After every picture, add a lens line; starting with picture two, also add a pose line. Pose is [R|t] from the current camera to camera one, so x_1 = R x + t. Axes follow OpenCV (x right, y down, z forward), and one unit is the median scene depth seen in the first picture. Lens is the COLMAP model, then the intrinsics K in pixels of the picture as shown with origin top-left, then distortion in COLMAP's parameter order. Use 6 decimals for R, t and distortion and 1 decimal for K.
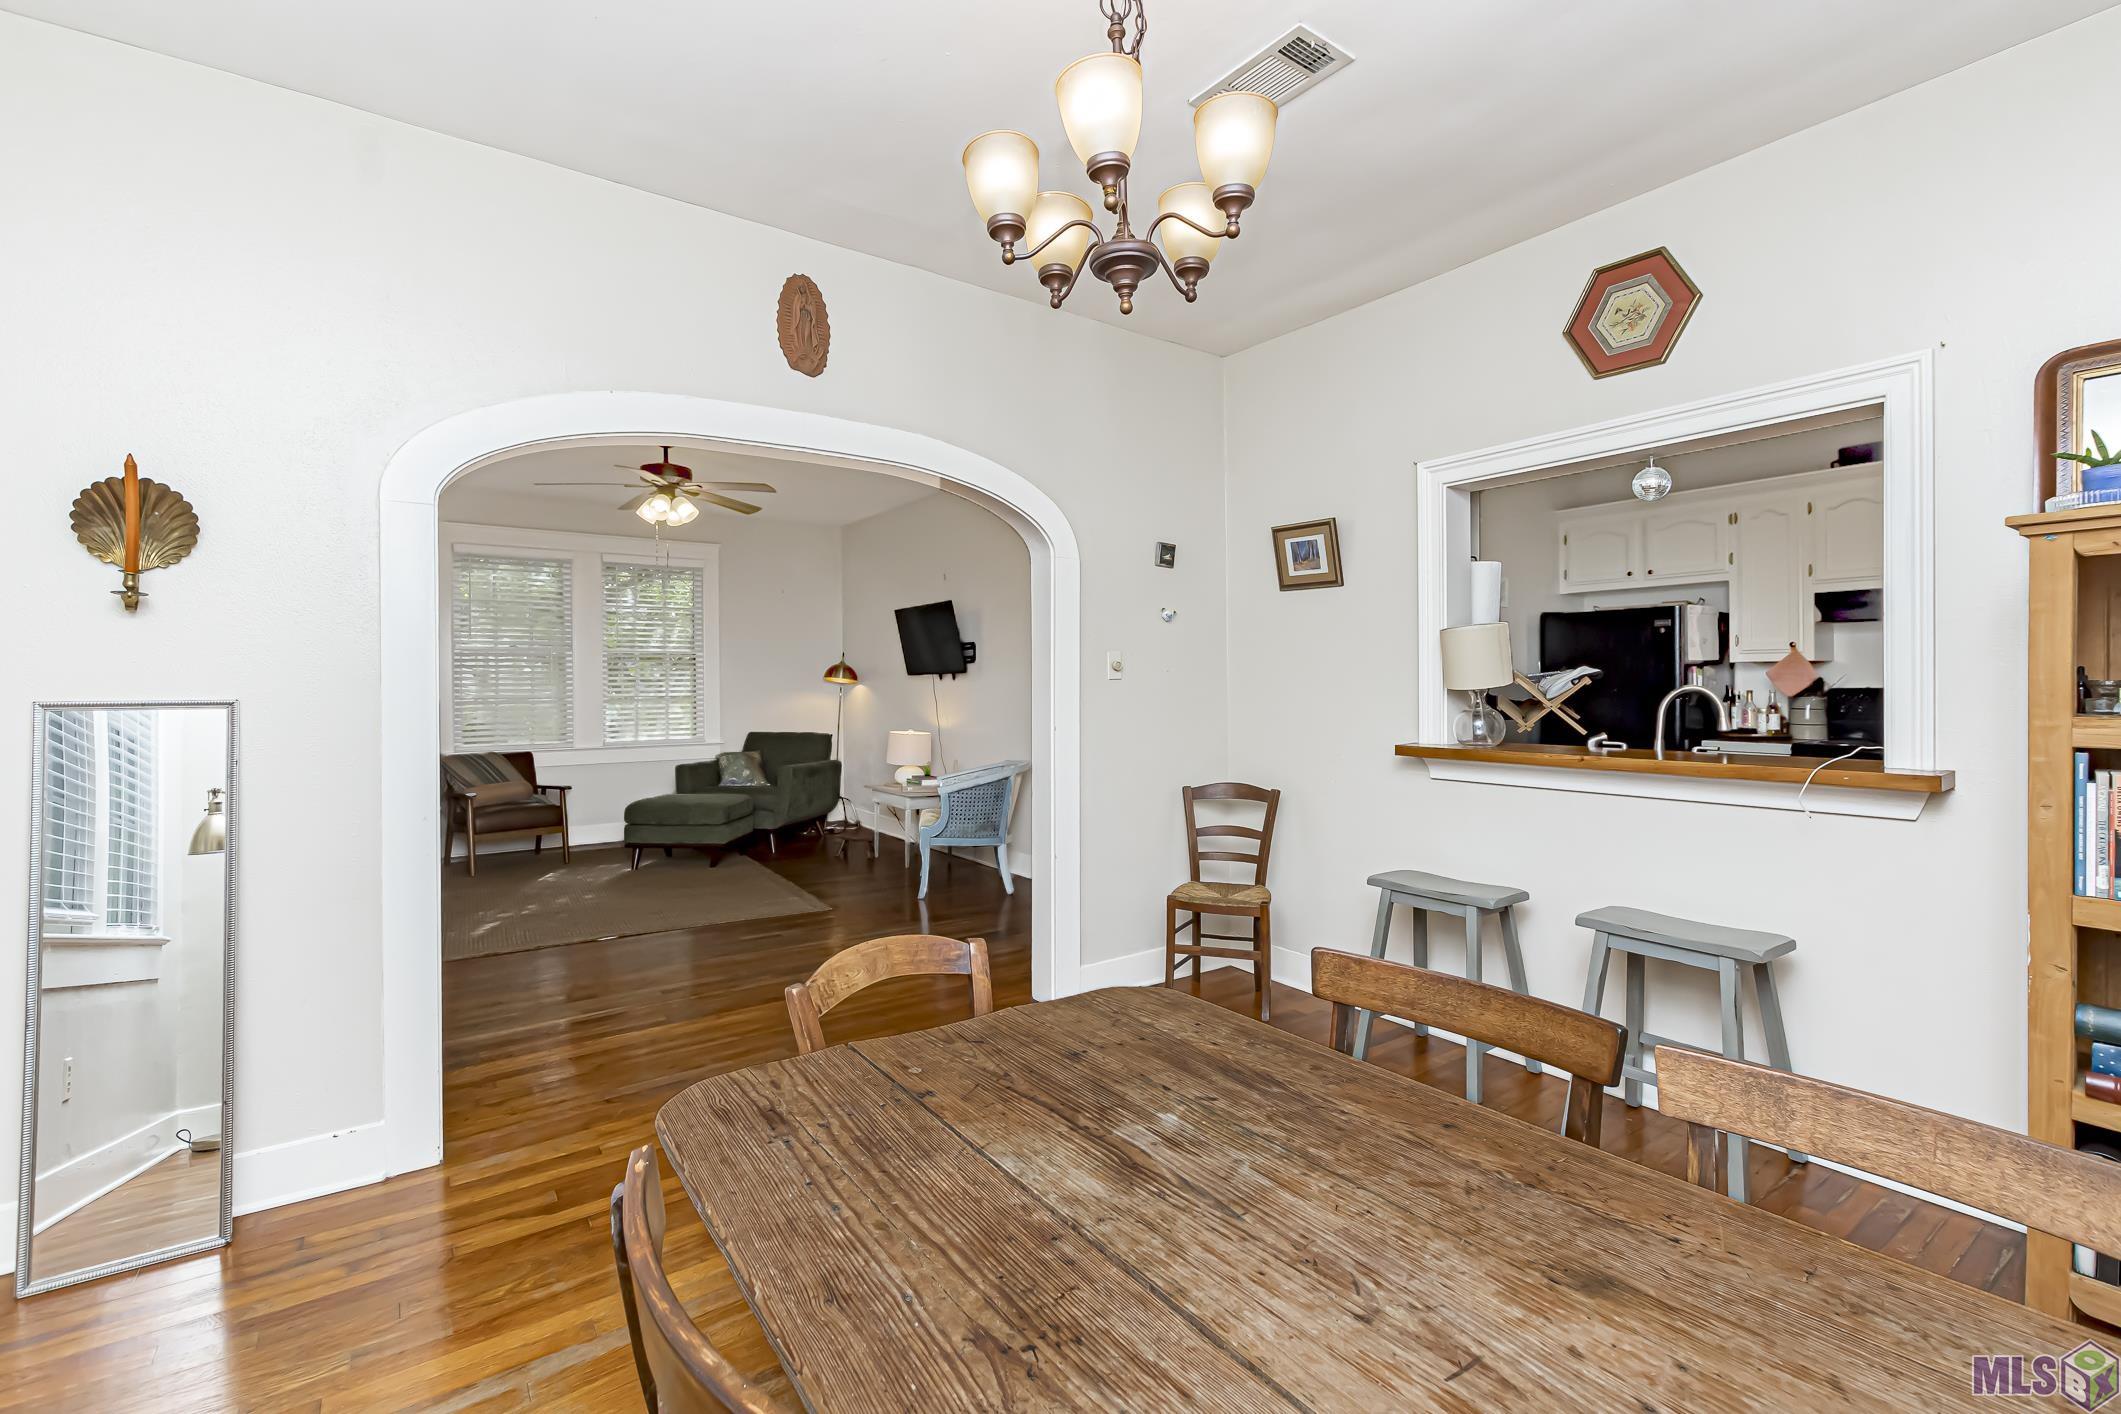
lens RADIAL K [[942.2, 0, 1057.8], [0, 942.2, 689.2], [0, 0, 1]] dist [-0.001652, 0.000065]
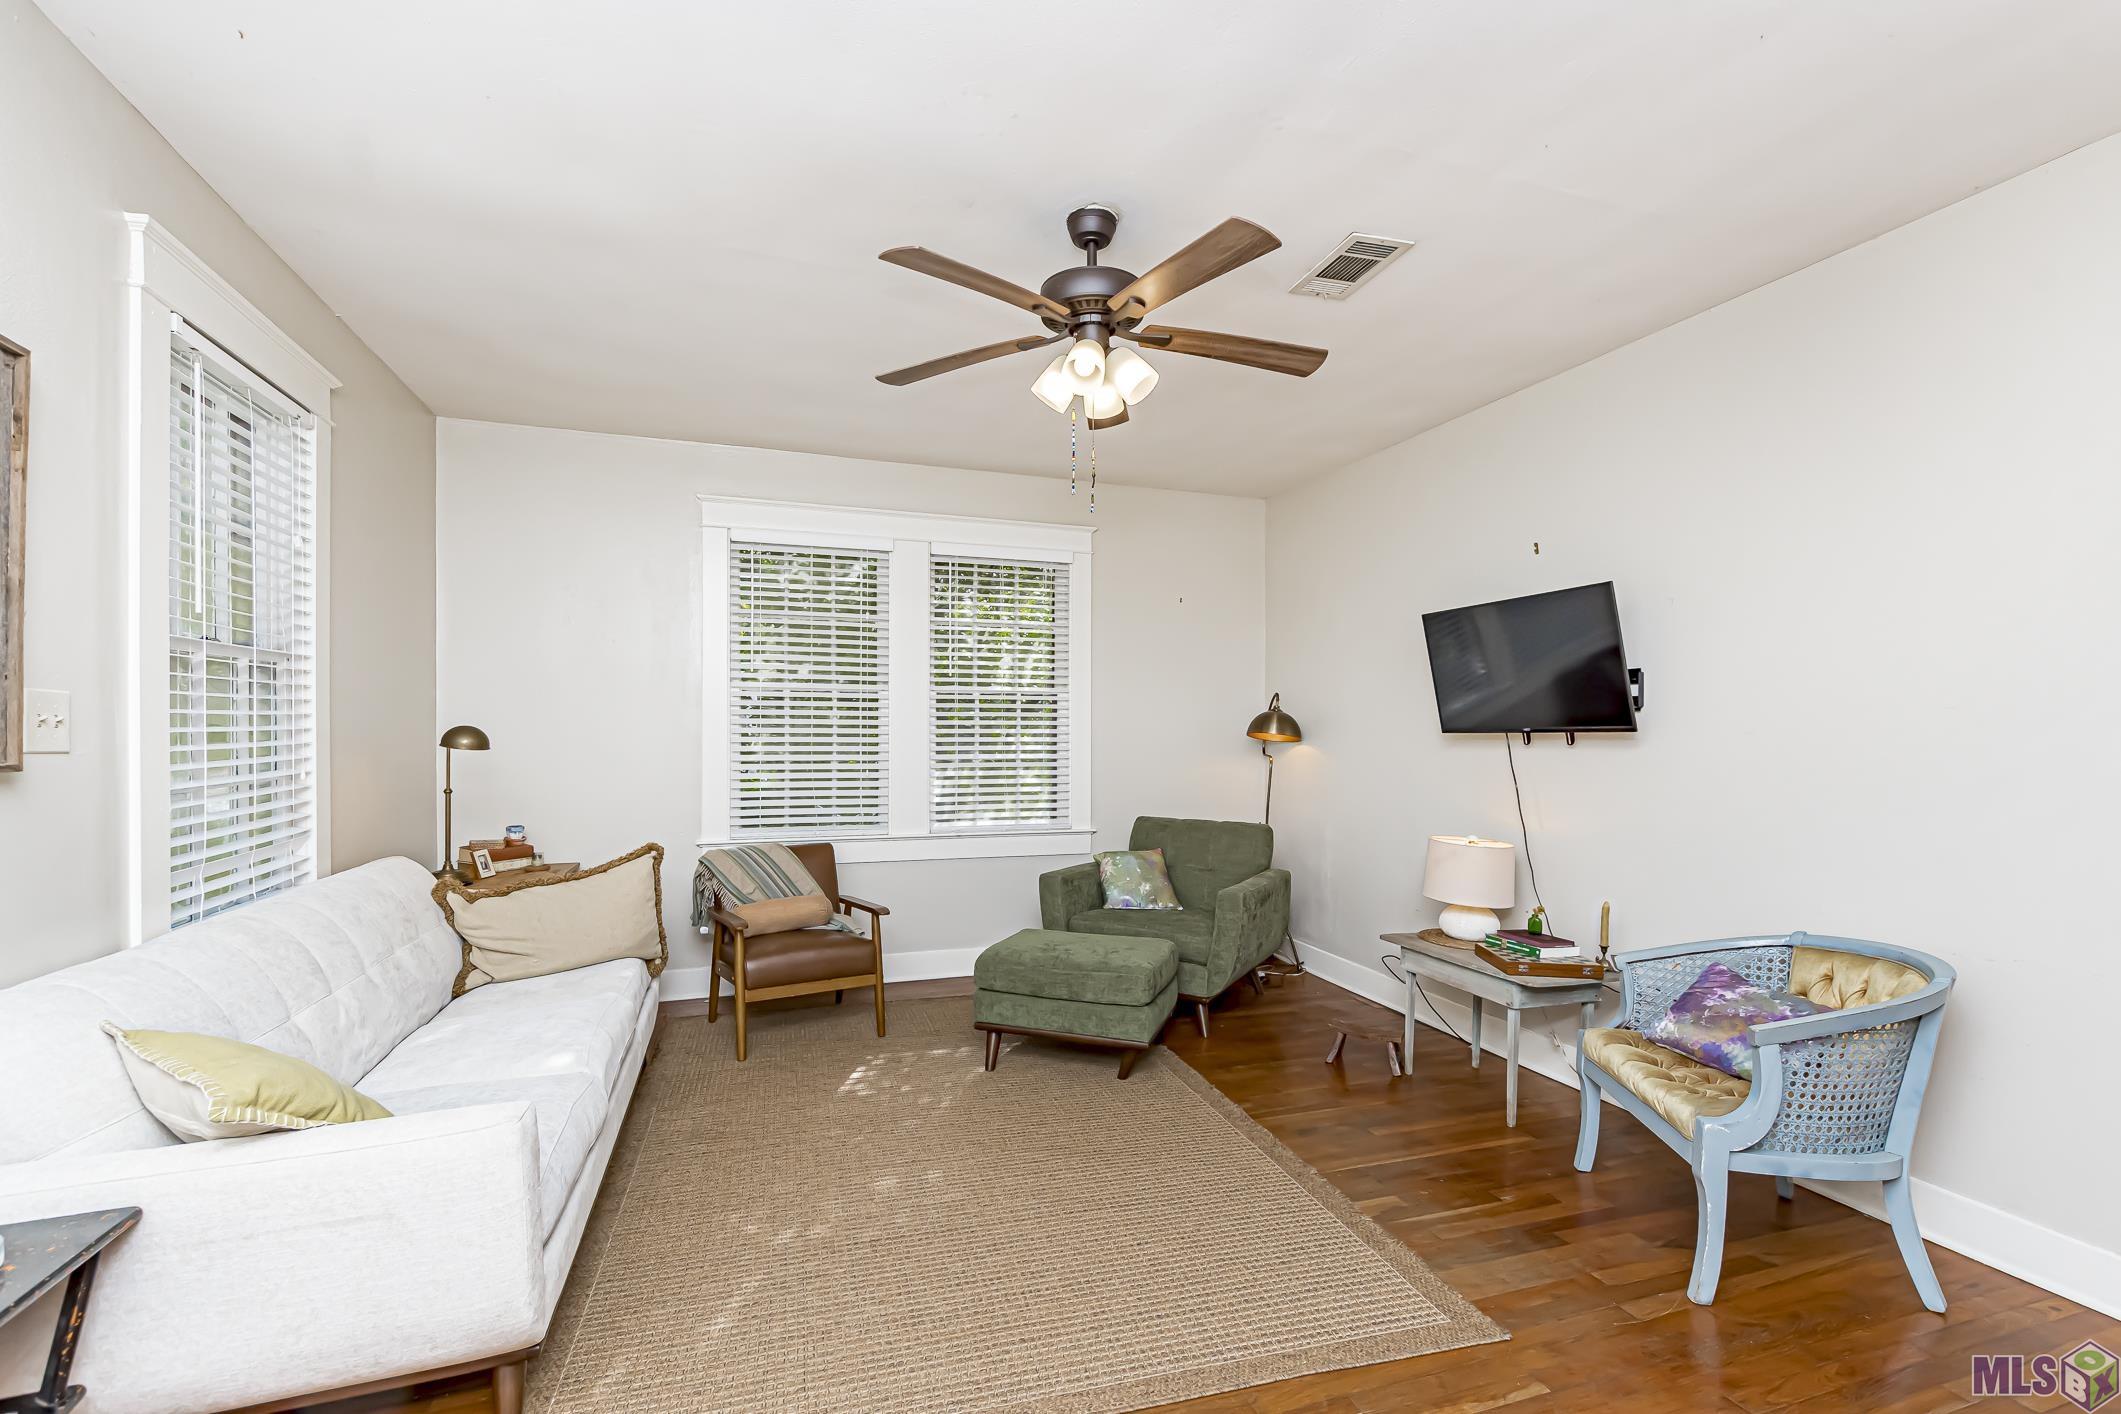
lens RADIAL K [[942.2, 0, 1058.7], [0, 942.2, 720.4], [0, 0, 1]] dist [-0.001652, 0.000065]
pose [[0.961740, 0.005388, -0.273910, -0.228253], [-0.009798, 0.999843, -0.014737, -0.011492], [0.273788, 0.016857, 0.961642, 0.411761]]
